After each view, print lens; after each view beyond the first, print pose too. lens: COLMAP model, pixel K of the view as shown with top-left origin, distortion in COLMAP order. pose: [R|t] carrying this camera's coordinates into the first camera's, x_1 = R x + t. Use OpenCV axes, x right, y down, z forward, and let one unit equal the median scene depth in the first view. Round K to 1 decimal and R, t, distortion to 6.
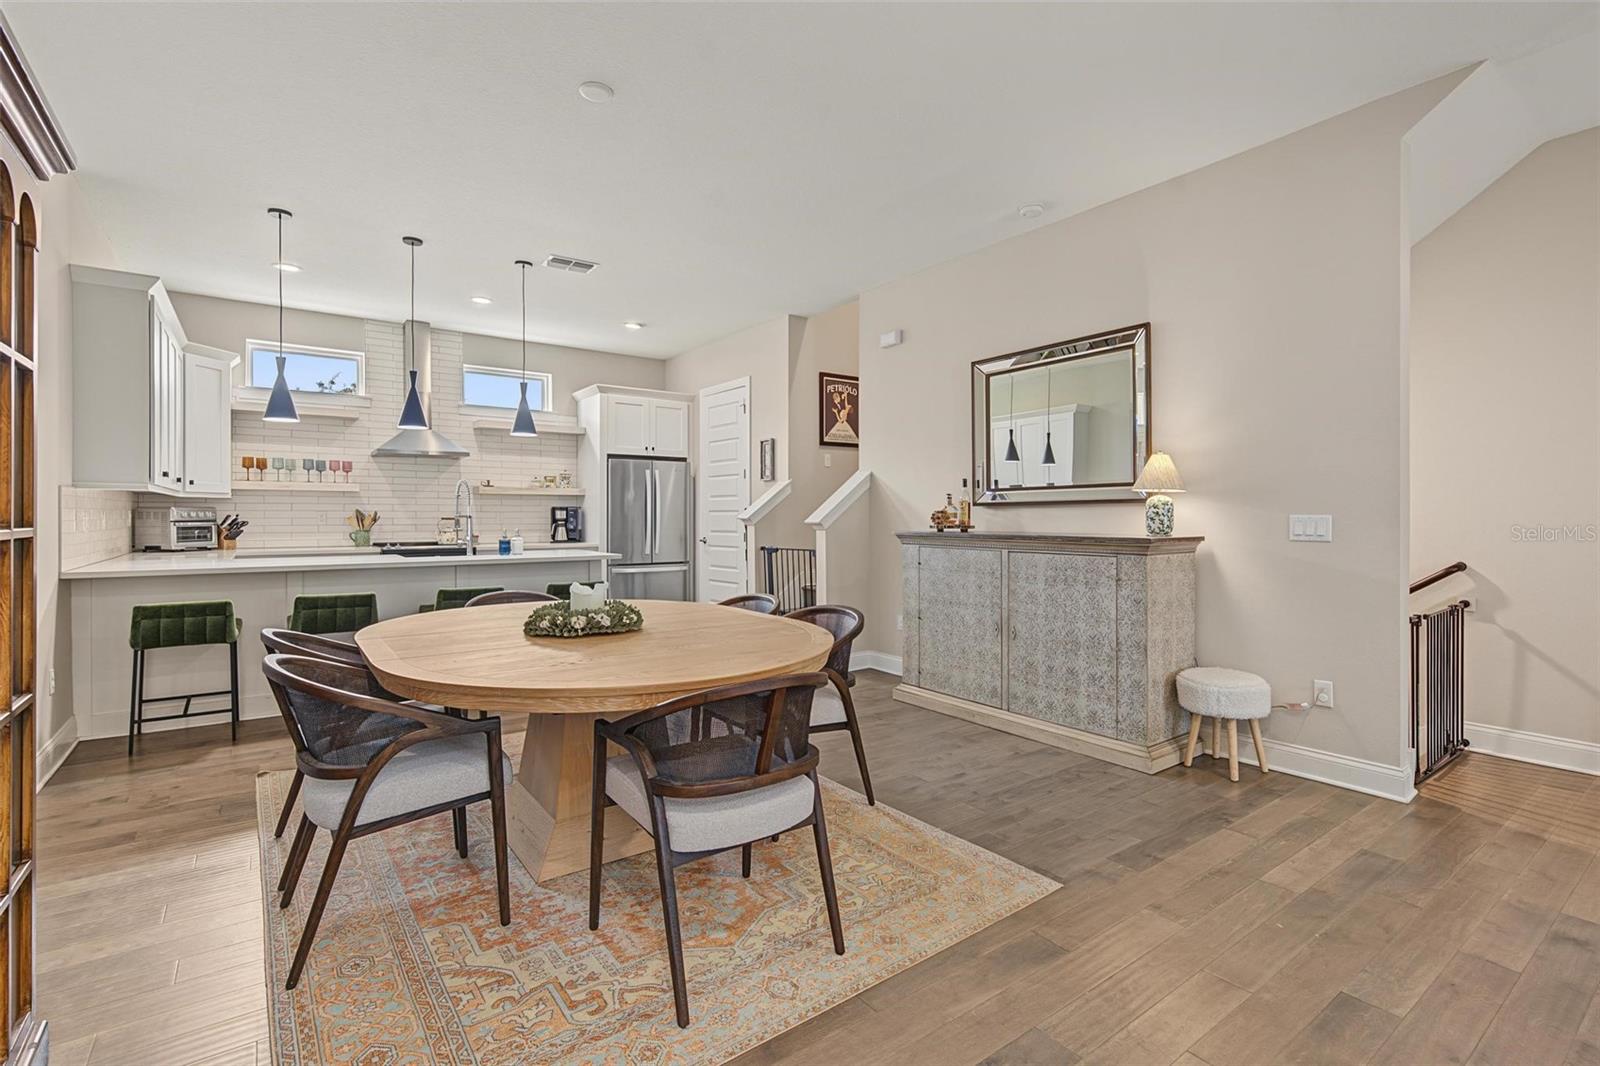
lens RADIAL K [[740.6, 0, 810.8], [0, 740.6, 522.4], [0, 0, 1]] dist [0.000703, 0.000311]
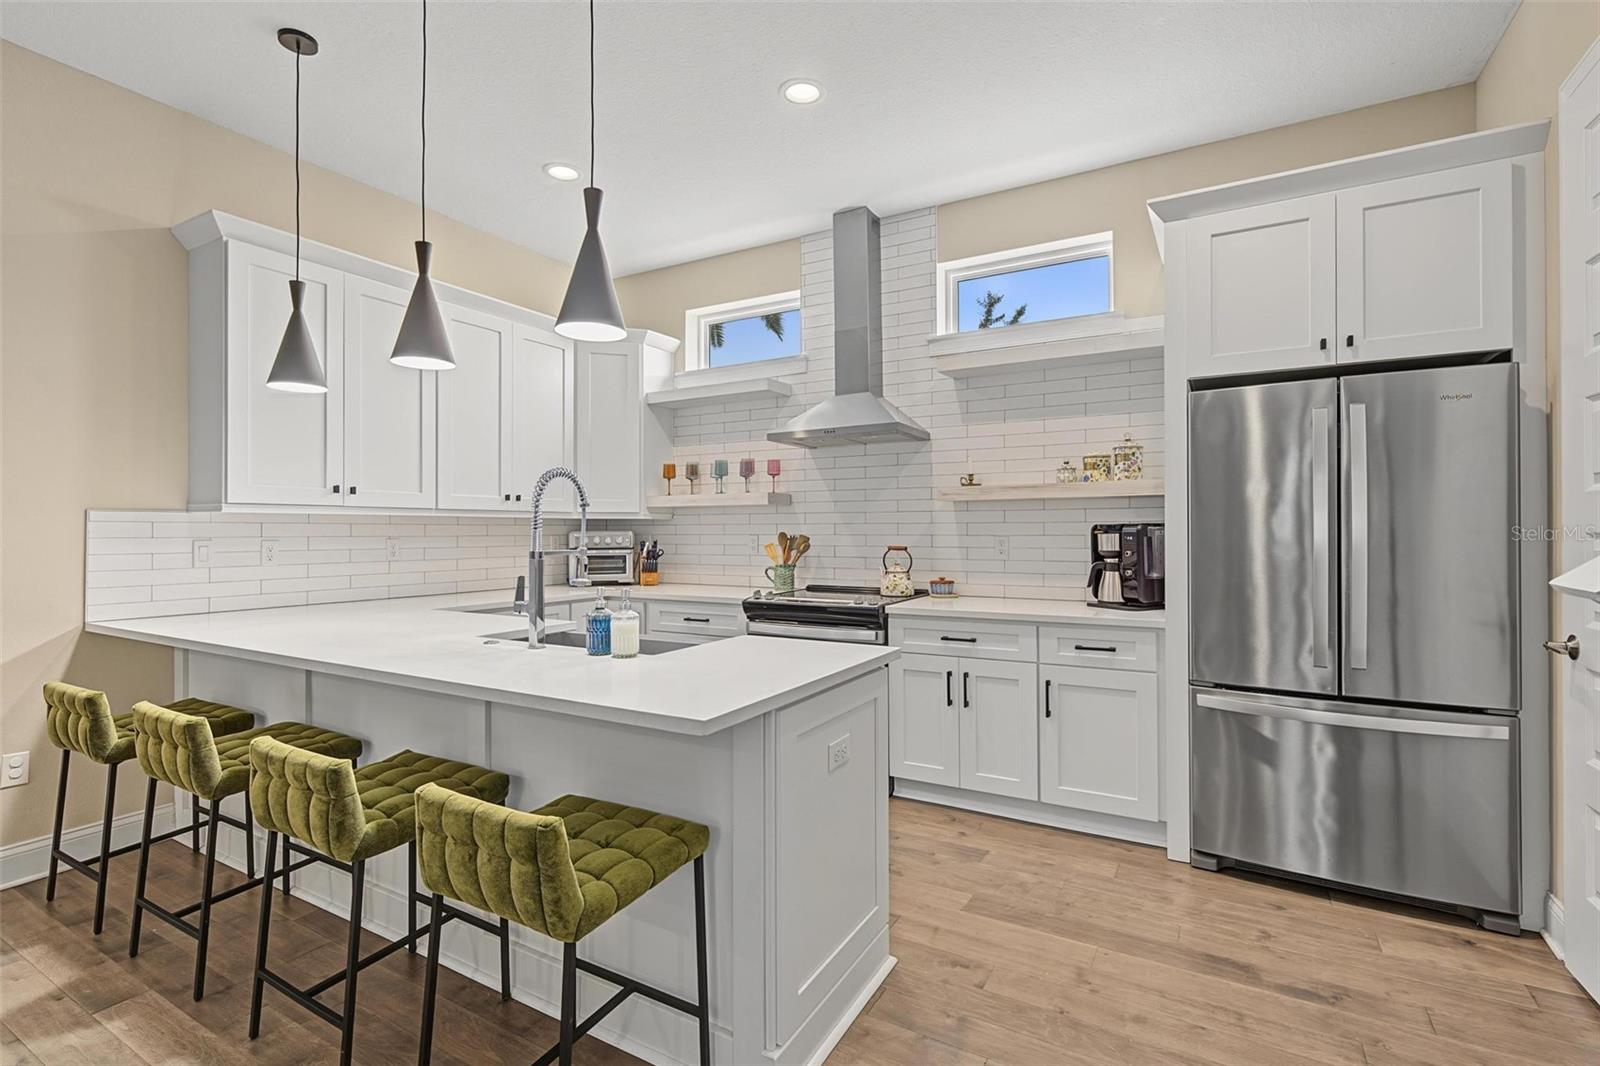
lens RADIAL K [[740.6, 0, 790.1], [0, 740.6, 528.3], [0, 0, 1]] dist [0.000703, 0.000311]
pose [[0.391273, -0.005249, -0.920260, -0.014406], [-0.008015, 0.999926, -0.009111, -0.014905], [0.920240, 0.010940, 0.391202, 0.735801]]
